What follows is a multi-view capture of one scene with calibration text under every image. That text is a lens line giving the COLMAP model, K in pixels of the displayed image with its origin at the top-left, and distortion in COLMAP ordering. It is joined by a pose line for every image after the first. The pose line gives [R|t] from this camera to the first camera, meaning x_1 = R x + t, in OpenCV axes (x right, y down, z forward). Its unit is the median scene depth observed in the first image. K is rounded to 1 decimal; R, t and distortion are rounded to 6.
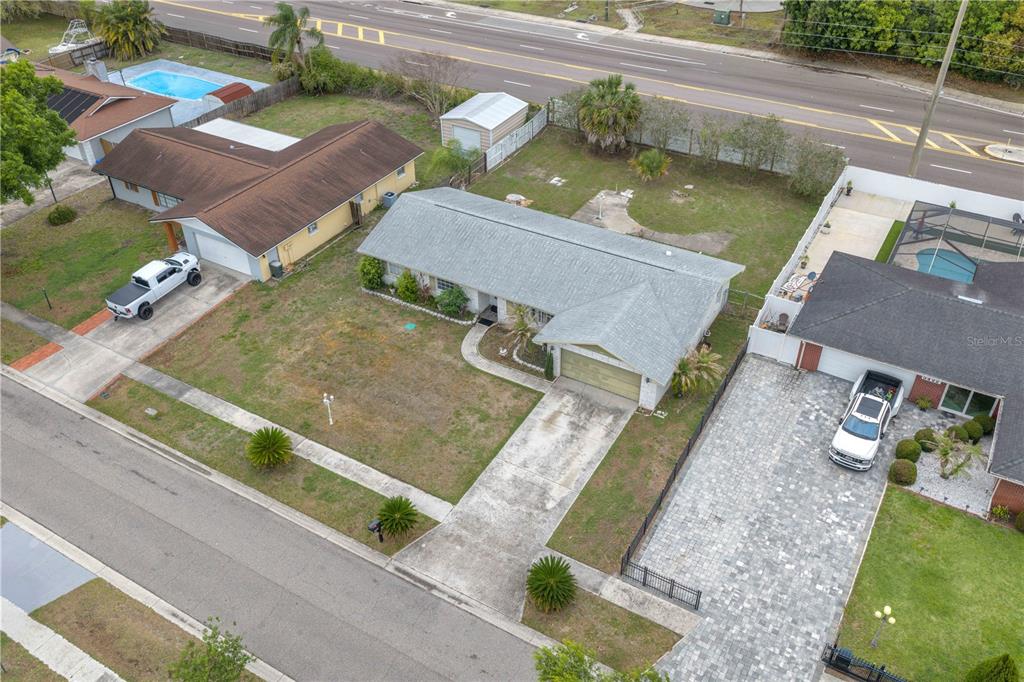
lens RADIAL K [[847.1, 0, 512.0], [0, 847.1, 341.0], [0, 0, 1]] dist [0.018707, -0.031614]
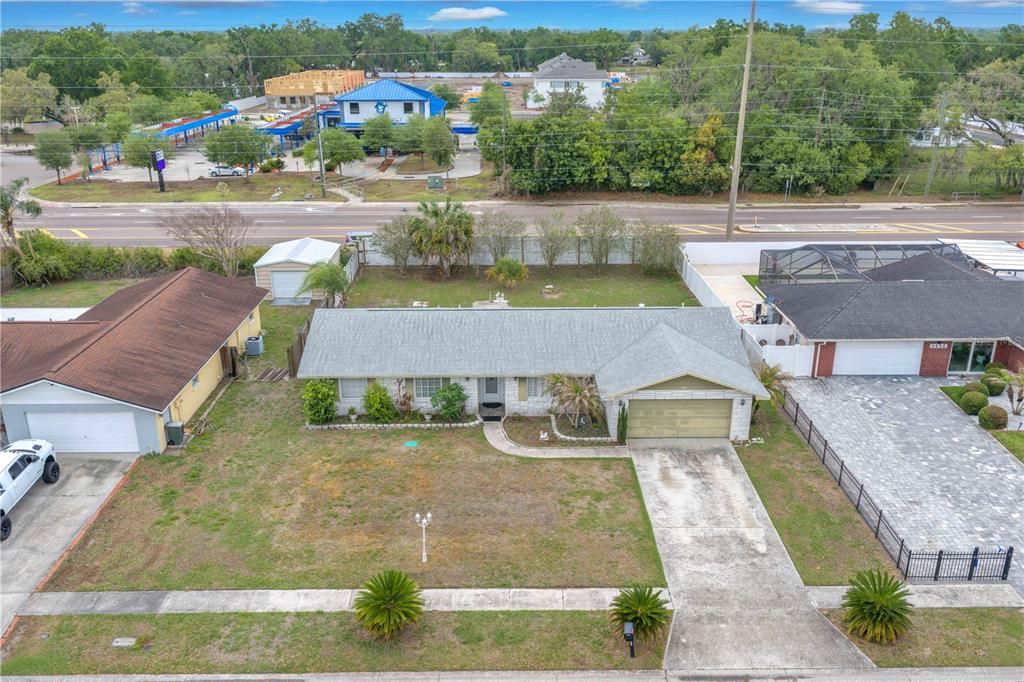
lens RADIAL K [[847.1, 0, 512.0], [0, 847.1, 341.0], [0, 0, 1]] dist [0.018707, -0.031614]
pose [[0.857057, -0.171371, 0.485886, -0.423252], [0.304550, 0.929176, -0.209480, 0.089934], [-0.415574, 0.327513, 0.848548, 0.296549]]
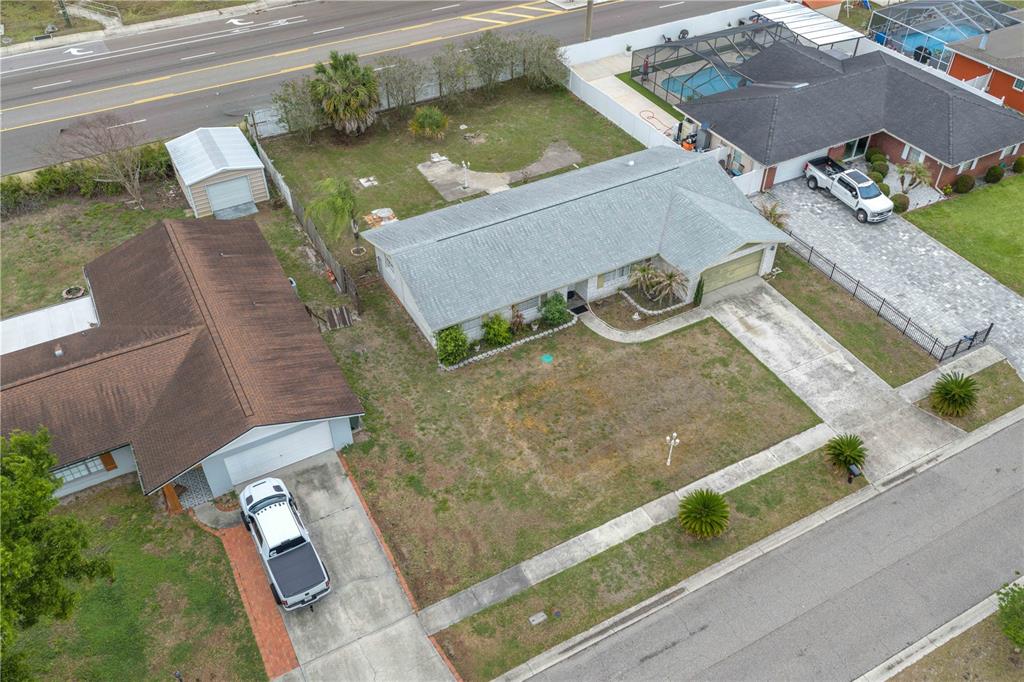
lens RADIAL K [[847.1, 0, 512.0], [0, 847.1, 341.0], [0, 0, 1]] dist [0.018707, -0.031614]
pose [[0.515466, -0.561061, 0.647693, -0.747168], [0.511537, 0.807869, 0.292707, -0.329856], [-0.687477, 0.180439, 0.703432, 0.421173]]
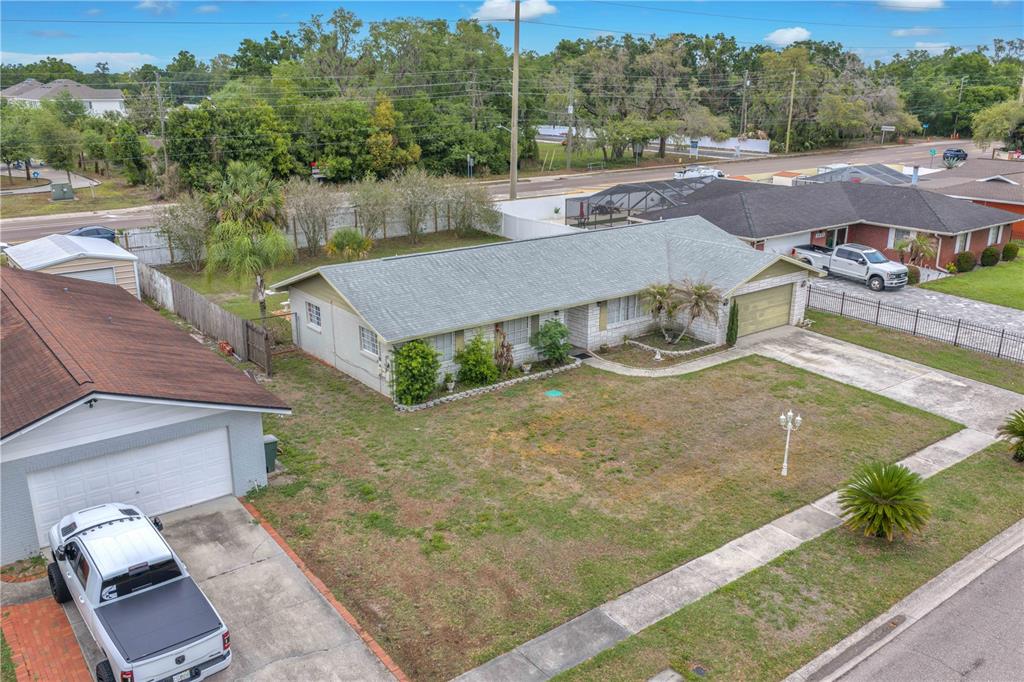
lens RADIAL K [[847.1, 0, 512.0], [0, 847.1, 341.0], [0, 0, 1]] dist [0.018707, -0.031614]
pose [[0.375575, -0.263492, 0.888547, -0.704594], [0.550696, 0.834576, 0.014717, -0.079058], [-0.745438, 0.483792, 0.458550, 0.768001]]
